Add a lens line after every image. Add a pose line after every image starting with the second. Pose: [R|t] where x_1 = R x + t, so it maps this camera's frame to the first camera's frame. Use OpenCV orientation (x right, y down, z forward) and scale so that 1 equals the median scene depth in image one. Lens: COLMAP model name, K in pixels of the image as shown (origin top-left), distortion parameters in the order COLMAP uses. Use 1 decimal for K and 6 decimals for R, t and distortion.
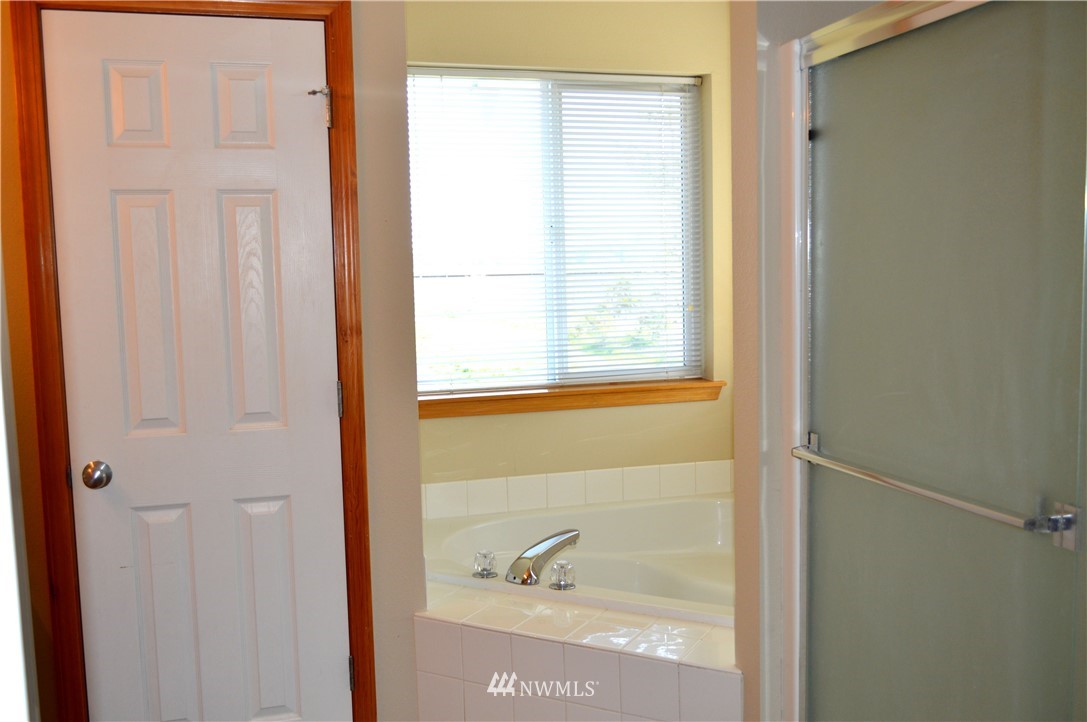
lens RADIAL K [[1004.5, 0, 543.5], [0, 1004.5, 361.0], [0, 0, 1]] dist [-0.001536, -0.000695]
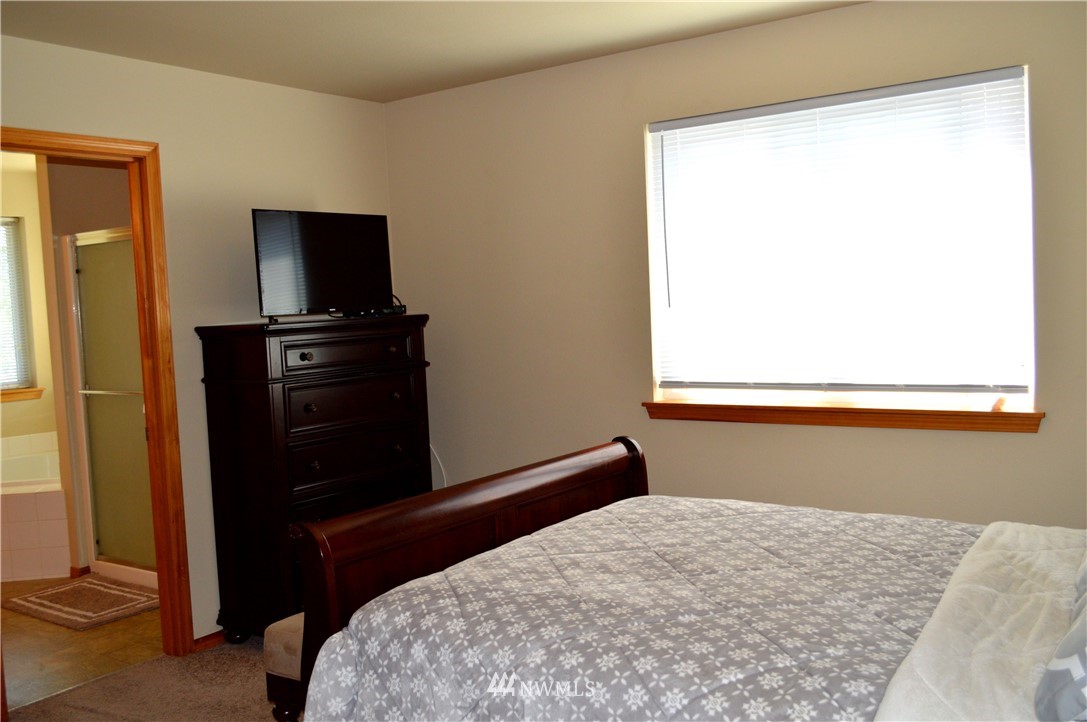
lens RADIAL K [[1004.5, 0, 543.5], [0, 1004.5, 361.0], [0, 0, 1]] dist [-0.001536, -0.000695]
pose [[0.792161, -0.051004, 0.608177, -0.374100], [0.085468, 0.995953, -0.027799, 0.186459], [-0.604298, 0.074001, 0.793315, -1.787806]]
